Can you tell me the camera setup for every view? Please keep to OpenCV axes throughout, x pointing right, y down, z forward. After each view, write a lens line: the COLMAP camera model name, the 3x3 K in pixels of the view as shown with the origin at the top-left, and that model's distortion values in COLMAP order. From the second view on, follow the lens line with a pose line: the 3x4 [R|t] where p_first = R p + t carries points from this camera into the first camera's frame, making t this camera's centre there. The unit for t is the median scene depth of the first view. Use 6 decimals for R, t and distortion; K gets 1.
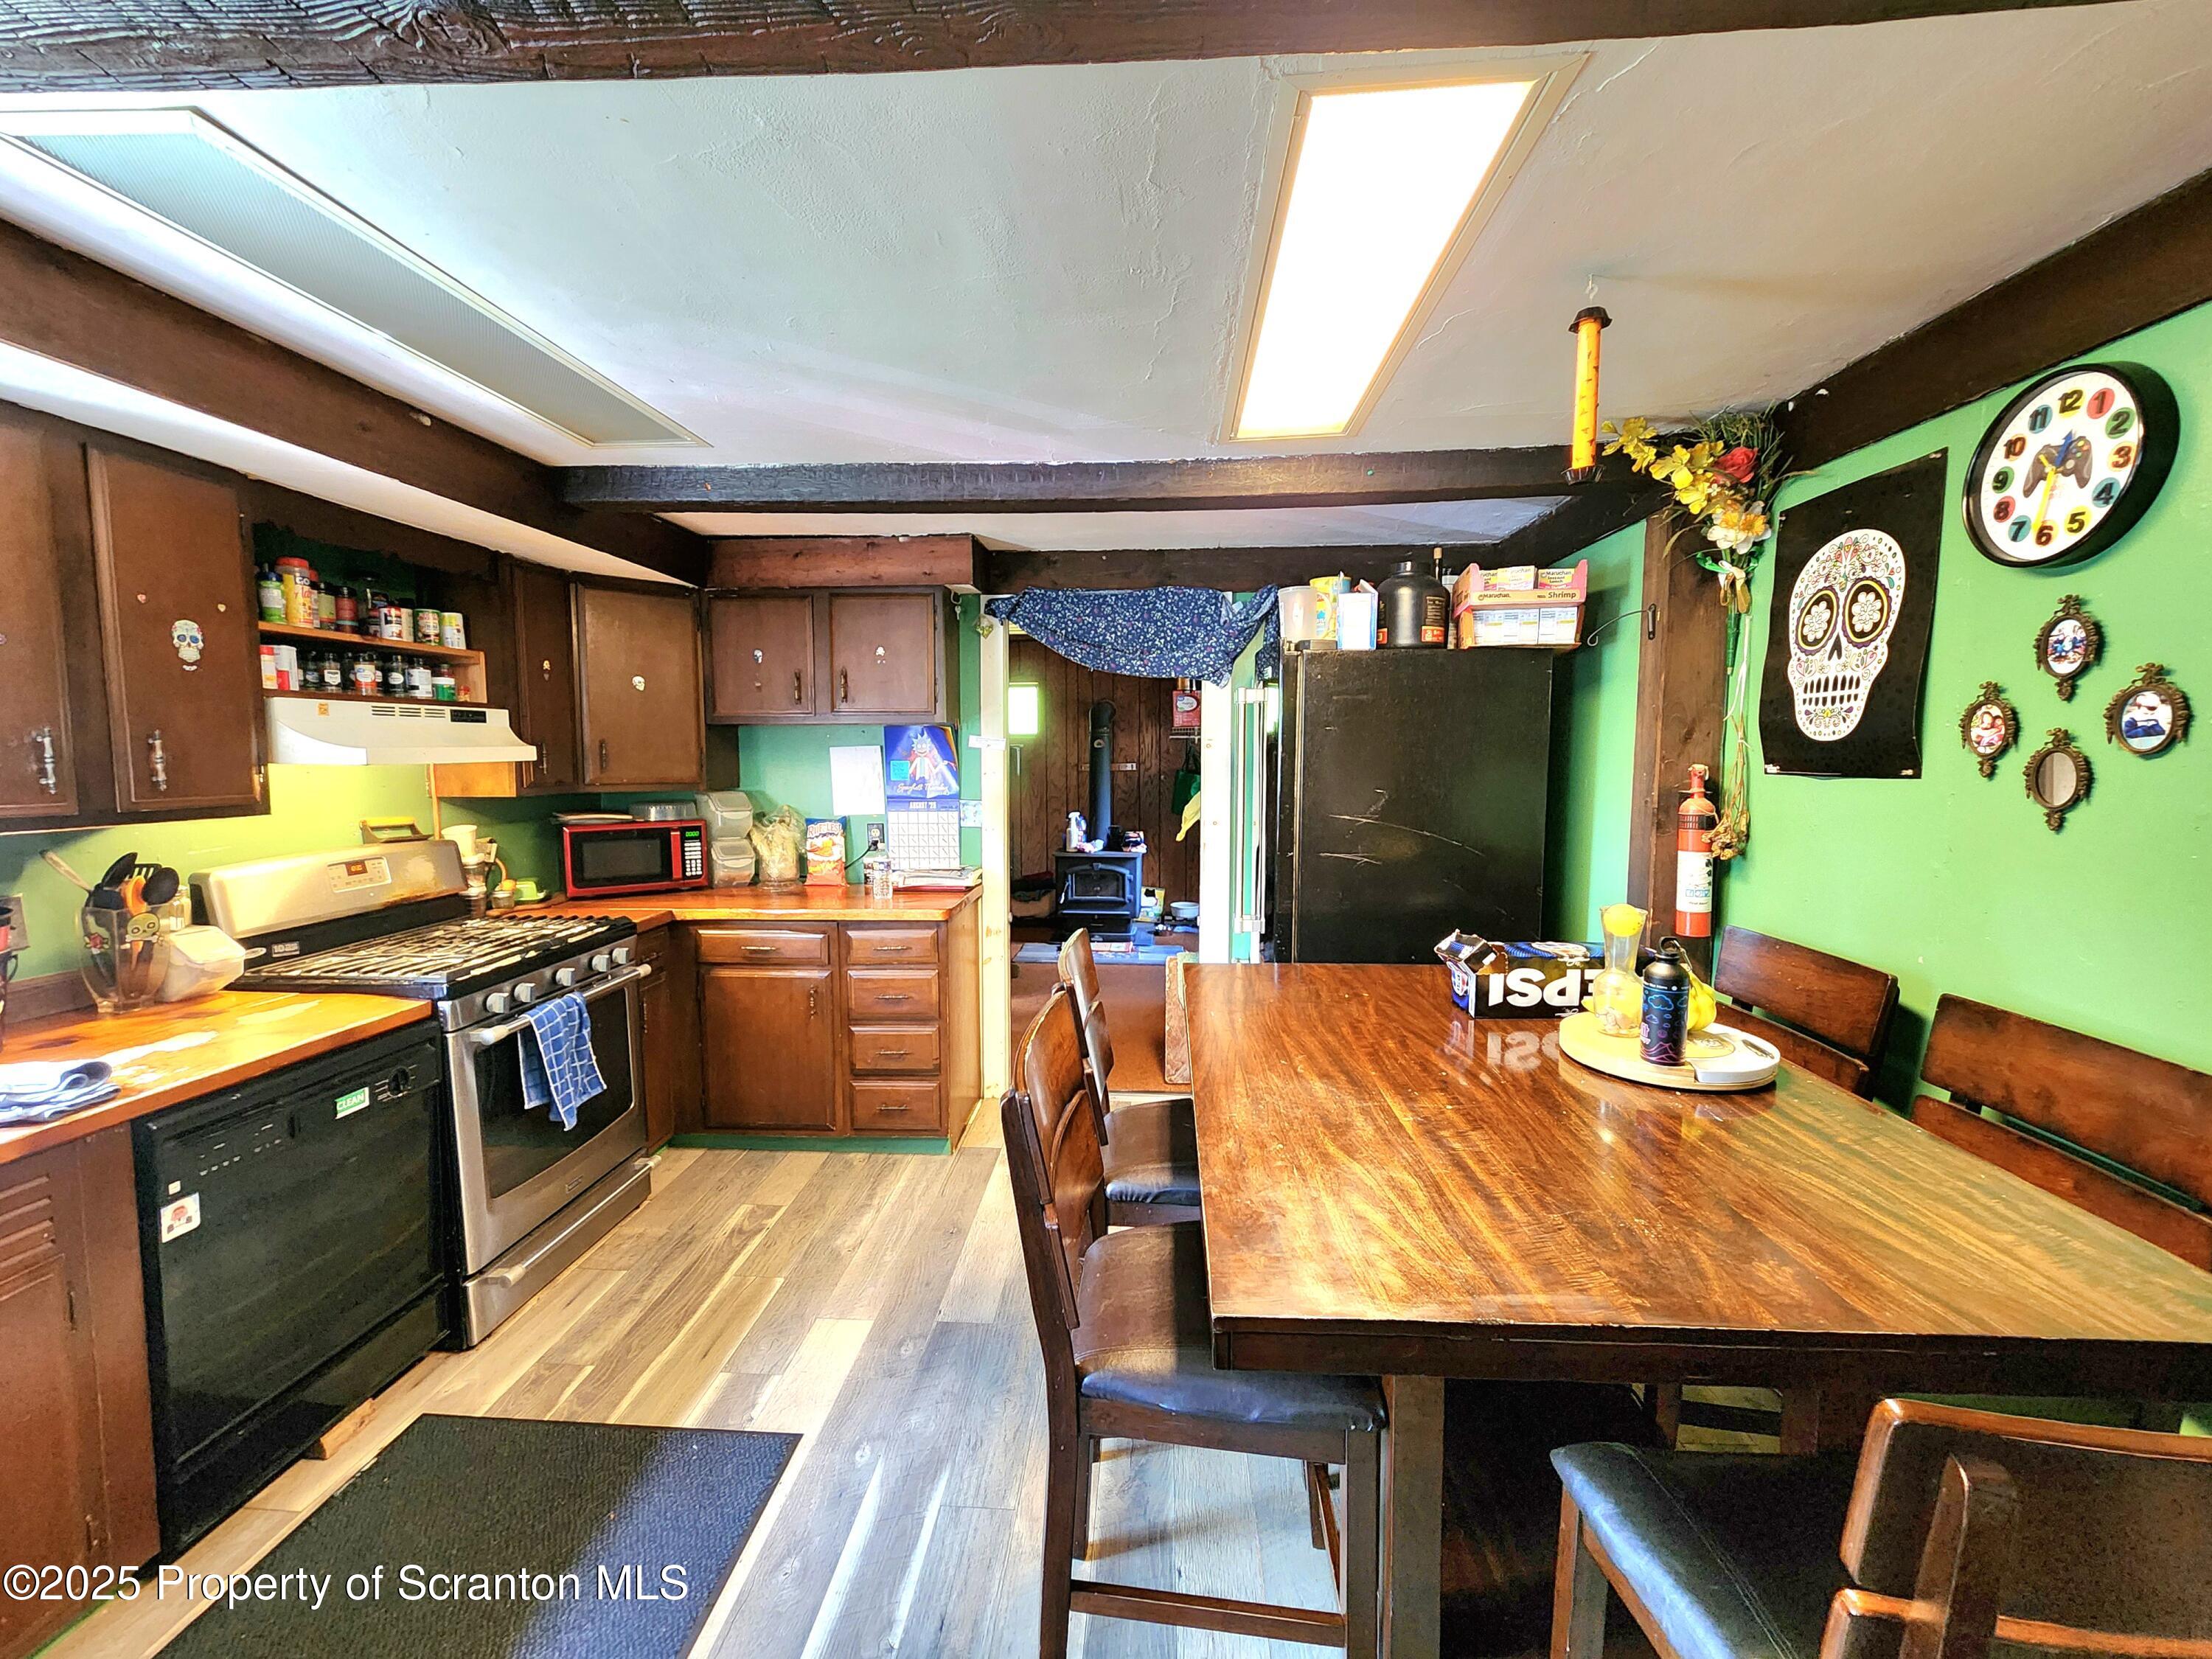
lens RADIAL K [[905.6, 0, 1108.6], [0, 905.6, 833.4], [0, 0, 1]] dist [-0.003248, 0.001548]
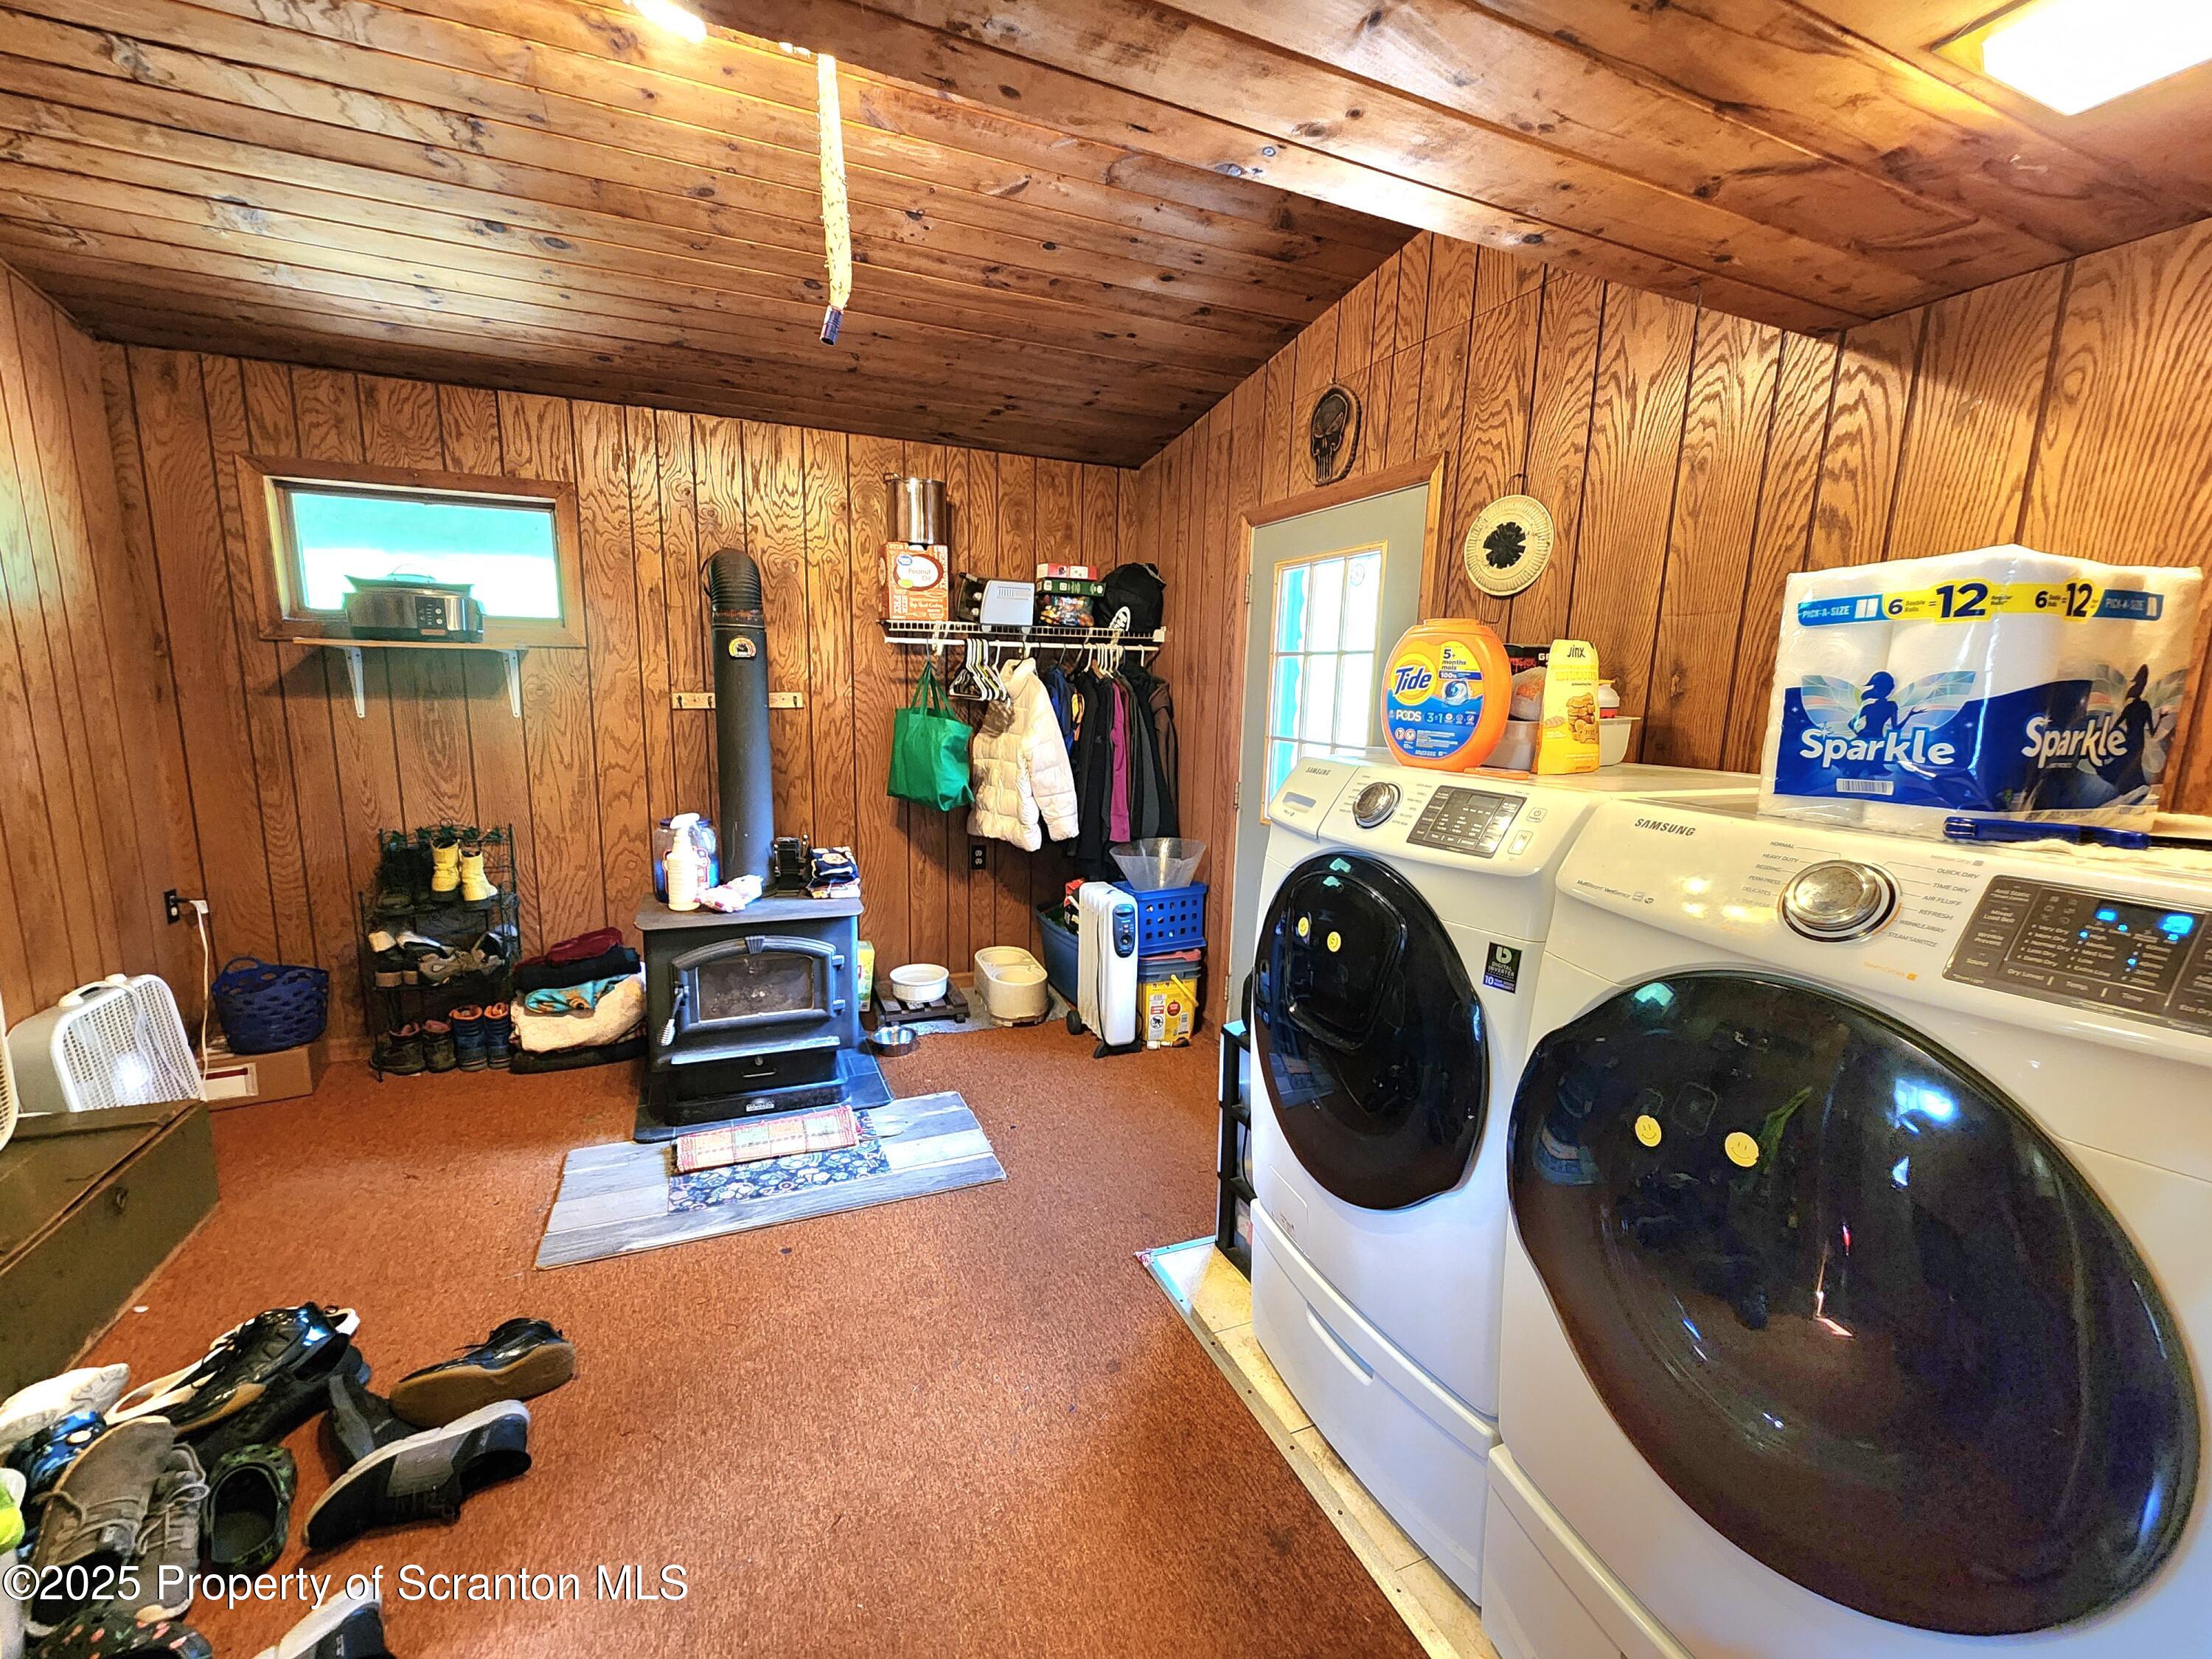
lens RADIAL K [[905.6, 0, 1090.3], [0, 905.6, 831.0], [0, 0, 1]] dist [-0.003248, 0.001548]
pose [[0.893212, -0.051403, 0.446688, -0.217529], [0.012662, 0.995926, 0.089286, -0.188149], [-0.449458, -0.074095, 0.890223, 2.054940]]
